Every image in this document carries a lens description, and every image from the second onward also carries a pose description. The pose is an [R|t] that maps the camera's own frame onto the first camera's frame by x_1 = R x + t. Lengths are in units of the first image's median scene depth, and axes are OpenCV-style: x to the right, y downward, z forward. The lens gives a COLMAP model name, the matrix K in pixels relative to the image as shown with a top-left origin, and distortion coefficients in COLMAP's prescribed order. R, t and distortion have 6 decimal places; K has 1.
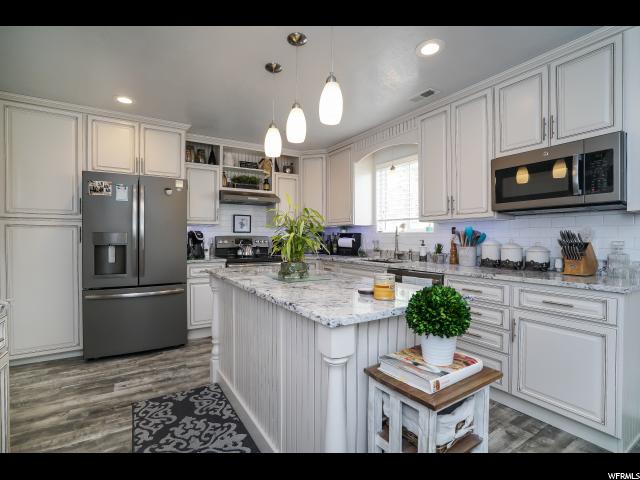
lens RADIAL K [[315.7, 0, 318.9], [0, 315.7, 235.8], [0, 0, 1]] dist [0.001941, 0.000175]
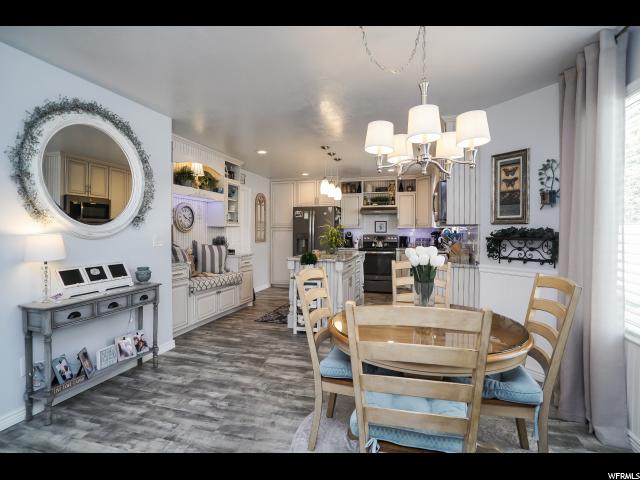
lens RADIAL K [[318.1, 0, 321.1], [0, 318.1, 237.0], [0, 0, 1]] dist [-0.000362, -0.000022]
pose [[0.682925, 0.017101, -0.730288, 0.877016], [-0.000827, 0.999743, 0.022637, -0.028455], [0.730488, -0.014856, 0.682764, -0.363876]]
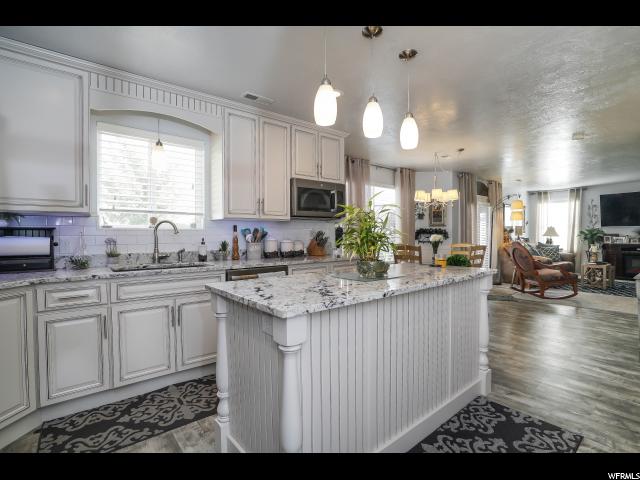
lens RADIAL K [[290.7, 0, 314.4], [0, 290.7, 240.2], [0, 0, 1]] dist [-0.017829, 0.001526]
pose [[-0.105195, -0.030403, 0.993987, -0.479566], [-0.009372, 0.999518, 0.029580, -0.007401], [-0.994407, -0.006204, -0.105429, 0.675113]]
